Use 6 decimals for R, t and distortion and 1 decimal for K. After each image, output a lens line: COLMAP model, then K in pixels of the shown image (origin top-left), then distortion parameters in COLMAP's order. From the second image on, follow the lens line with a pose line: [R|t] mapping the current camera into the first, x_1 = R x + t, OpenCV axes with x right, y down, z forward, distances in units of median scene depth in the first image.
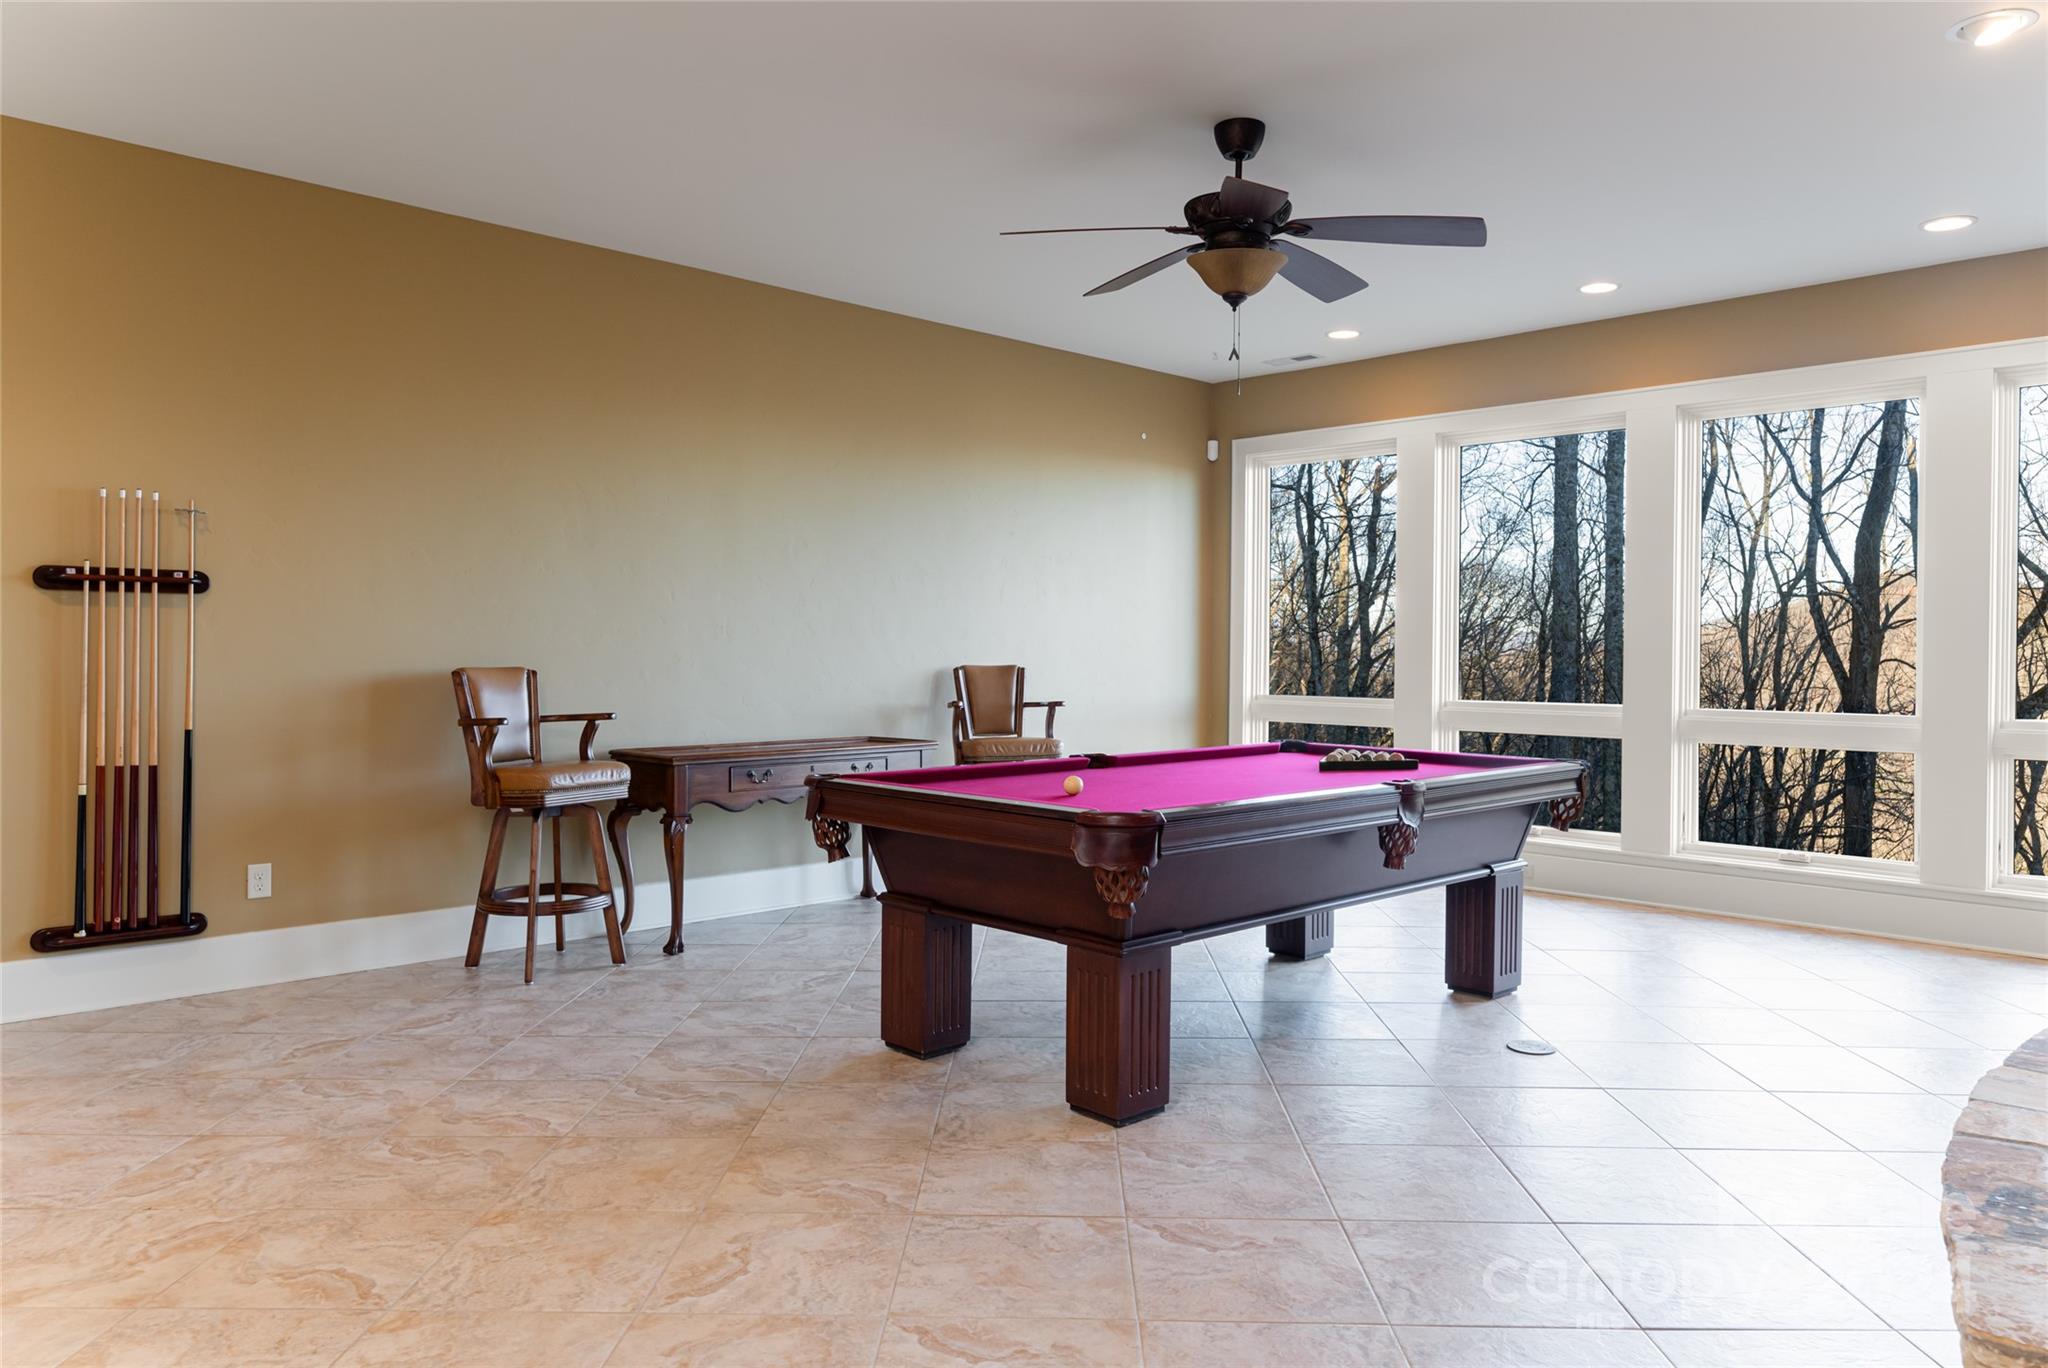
lens RADIAL K [[1356.1, 0, 1024.0], [0, 1356.1, 684.0], [0, 0, 1]] dist [0.004103, 0.000846]
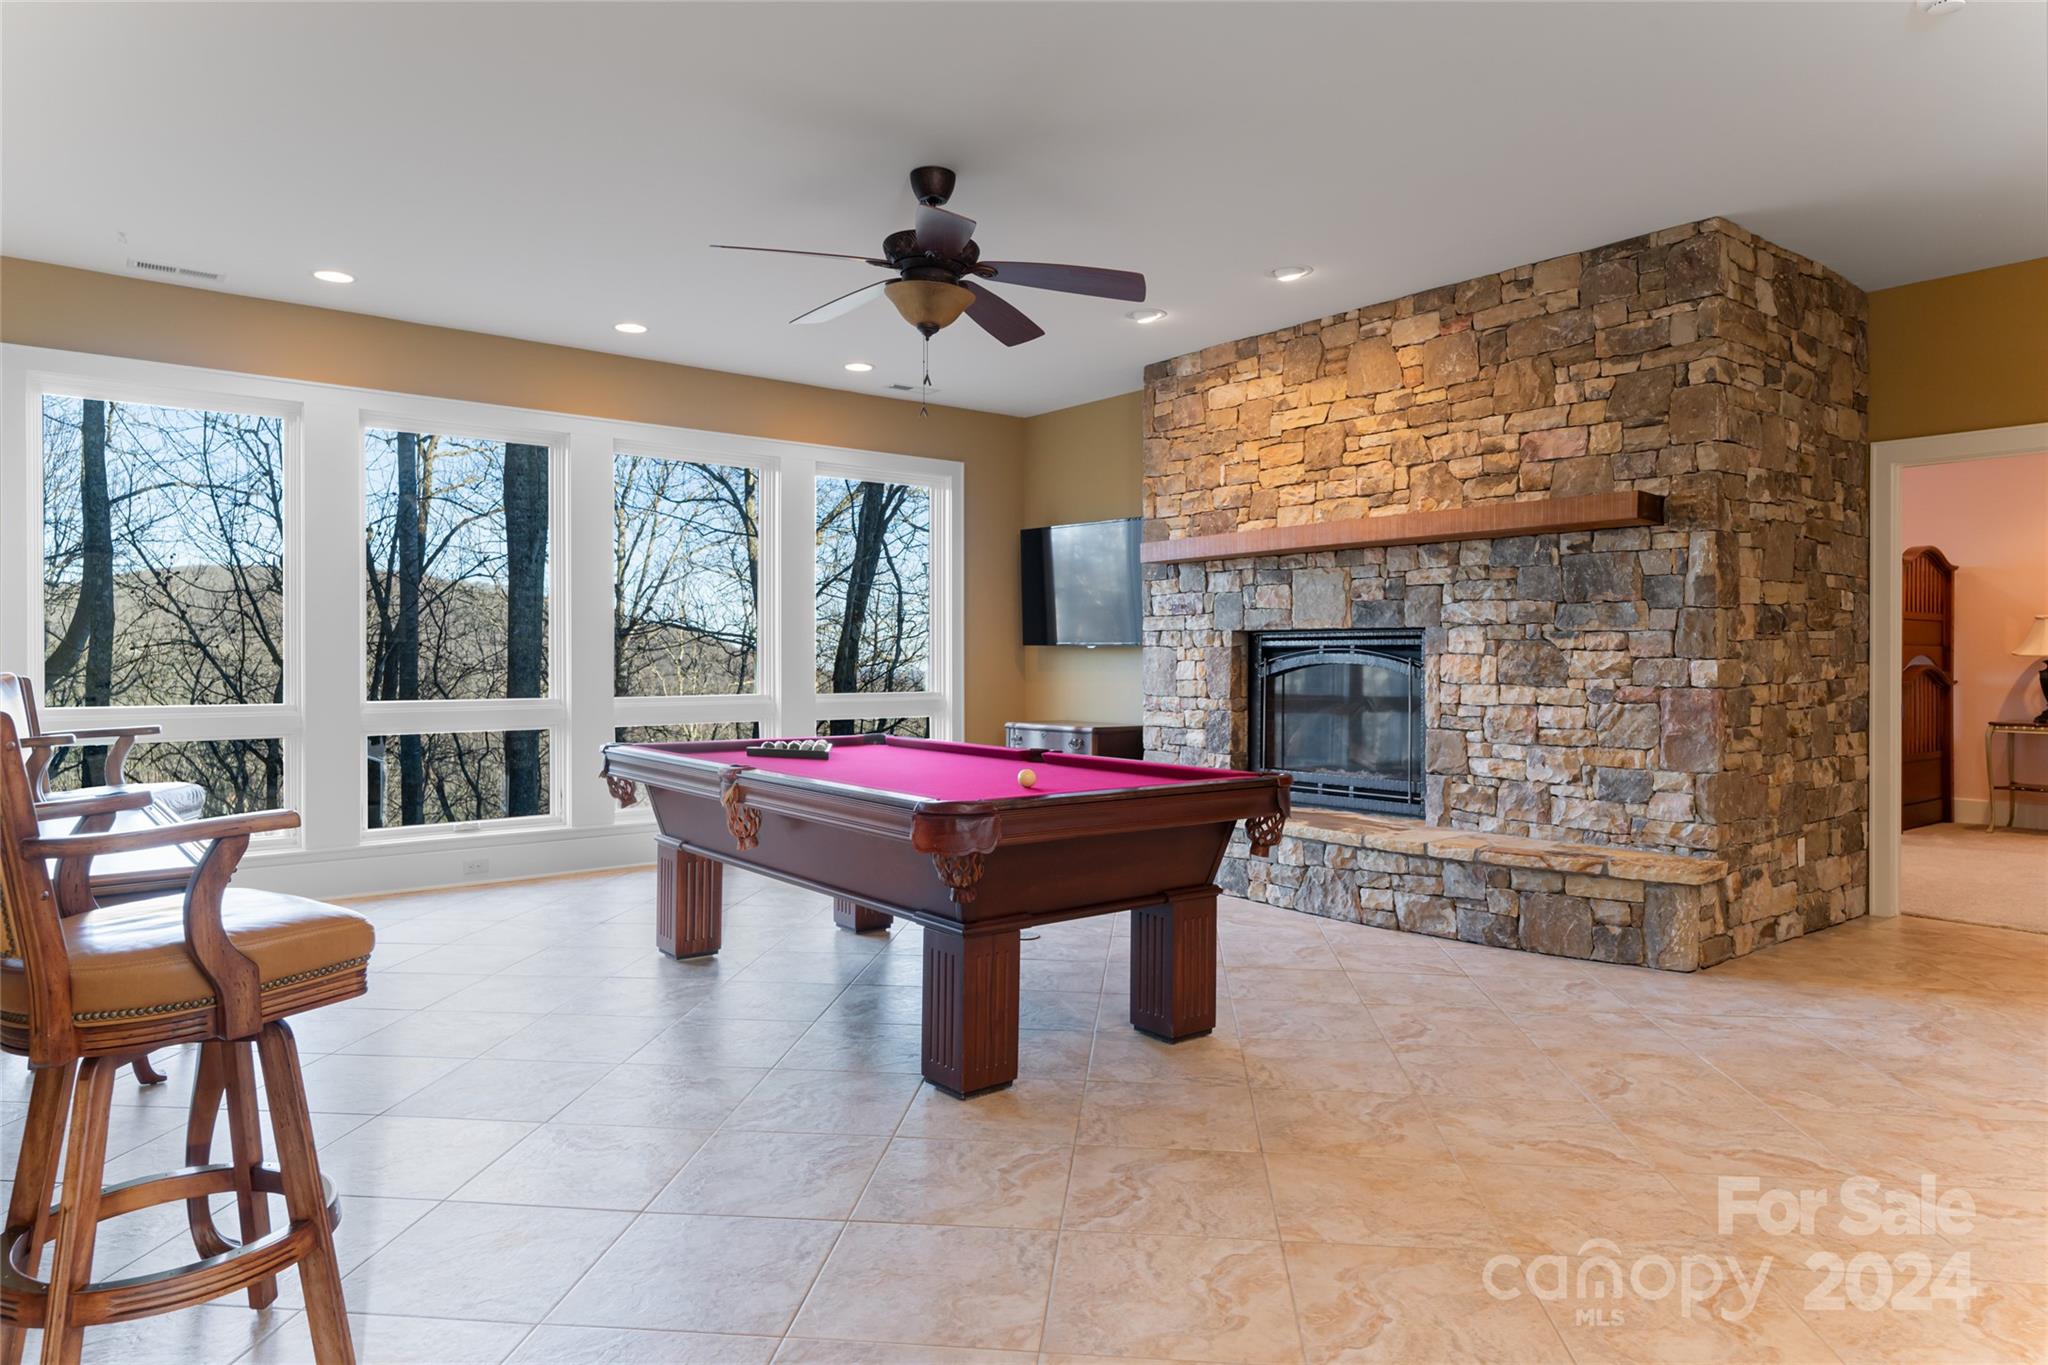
lens RADIAL K [[1230.2, 0, 1024.0], [0, 1230.2, 682.5], [0, 0, 1]] dist [0.024989, -0.000048]
pose [[0.103093, -0.026101, 0.994329, -1.048511], [0.017588, 0.999547, 0.024414, -0.030641], [-0.994516, 0.014972, 0.103506, 1.017561]]
